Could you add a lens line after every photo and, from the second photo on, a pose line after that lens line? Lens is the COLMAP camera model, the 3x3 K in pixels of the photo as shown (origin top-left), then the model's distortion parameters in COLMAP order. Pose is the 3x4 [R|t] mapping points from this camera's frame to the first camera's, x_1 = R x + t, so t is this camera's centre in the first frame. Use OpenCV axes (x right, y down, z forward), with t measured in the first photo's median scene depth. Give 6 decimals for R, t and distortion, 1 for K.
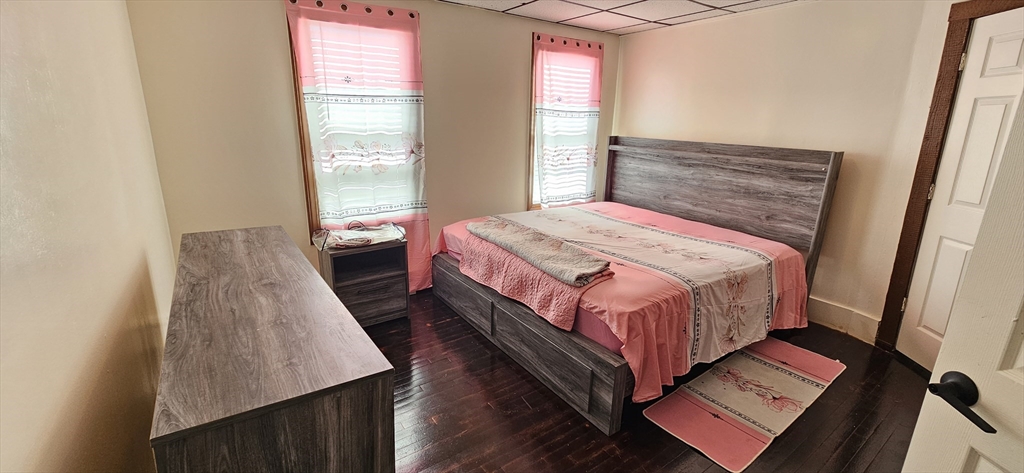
lens RADIAL K [[418.1, 0, 515.4], [0, 418.1, 234.2], [0, 0, 1]] dist [0.000623, -0.000196]
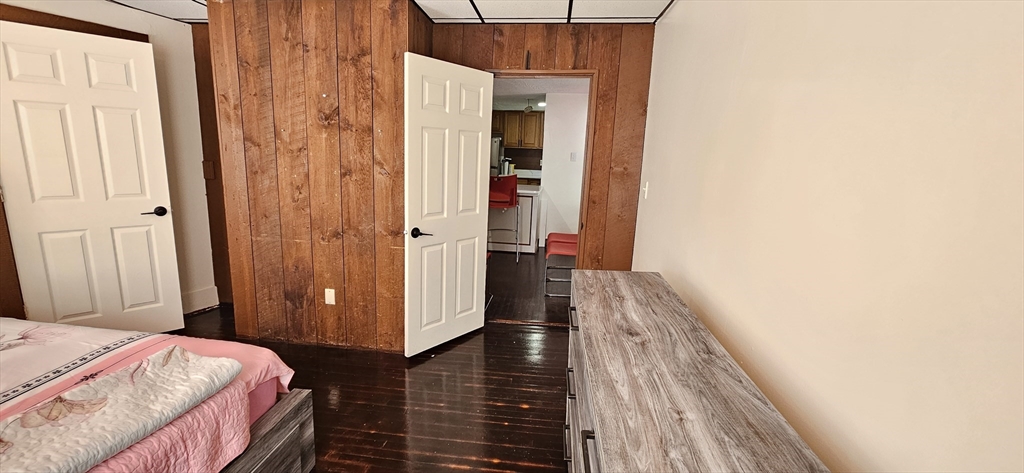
lens RADIAL K [[418.1, 0, 496.3], [0, 418.1, 233.6], [0, 0, 1]] dist [0.000623, -0.000196]
pose [[-0.725086, -0.184307, 0.663537, -0.400733], [0.120021, 0.914955, 0.385296, -0.210226], [-0.678119, 0.359011, -0.641300, 0.732022]]
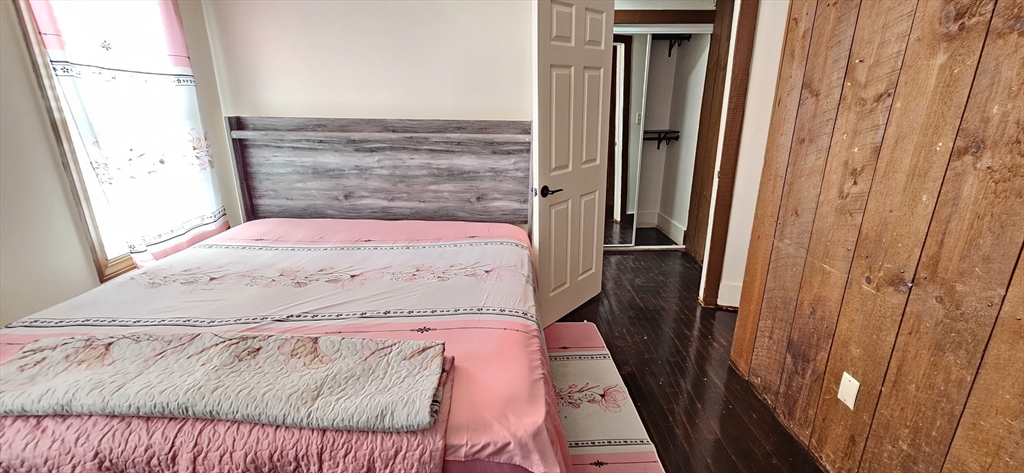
lens RADIAL K [[418.1, 0, 513.7], [0, 418.1, 234.8], [0, 0, 1]] dist [0.000623, -0.000196]
pose [[0.576992, -0.259952, 0.774277, -0.076123], [0.223599, 0.962056, 0.156370, -0.095436], [-0.785547, 0.082903, 0.613224, 0.422018]]
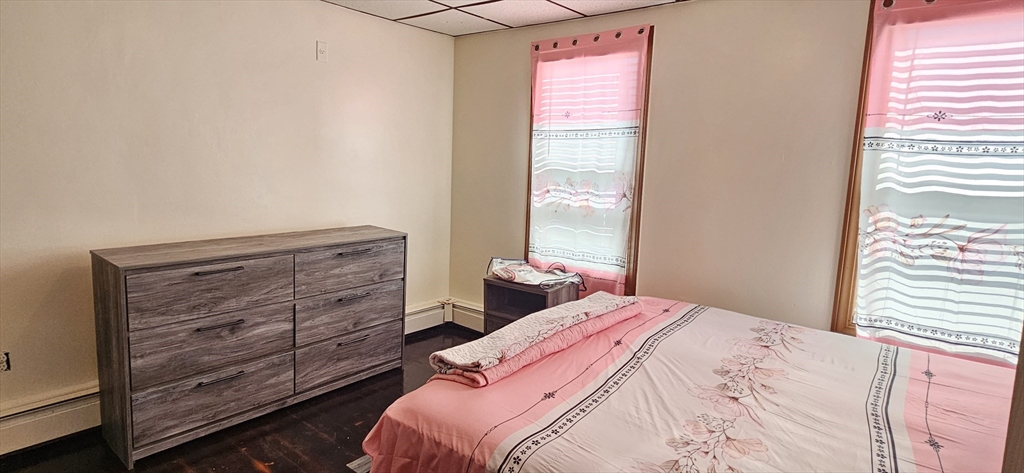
lens RADIAL K [[557.4, 0, 512.4], [0, 557.4, 233.4], [0, 0, 1]] dist [0.005430, 0.000377]
pose [[0.255743, 0.133796, -0.957442, 0.754932], [-0.271491, 0.960461, 0.061700, -0.141047], [0.927841, 0.244157, 0.281955, 0.542775]]
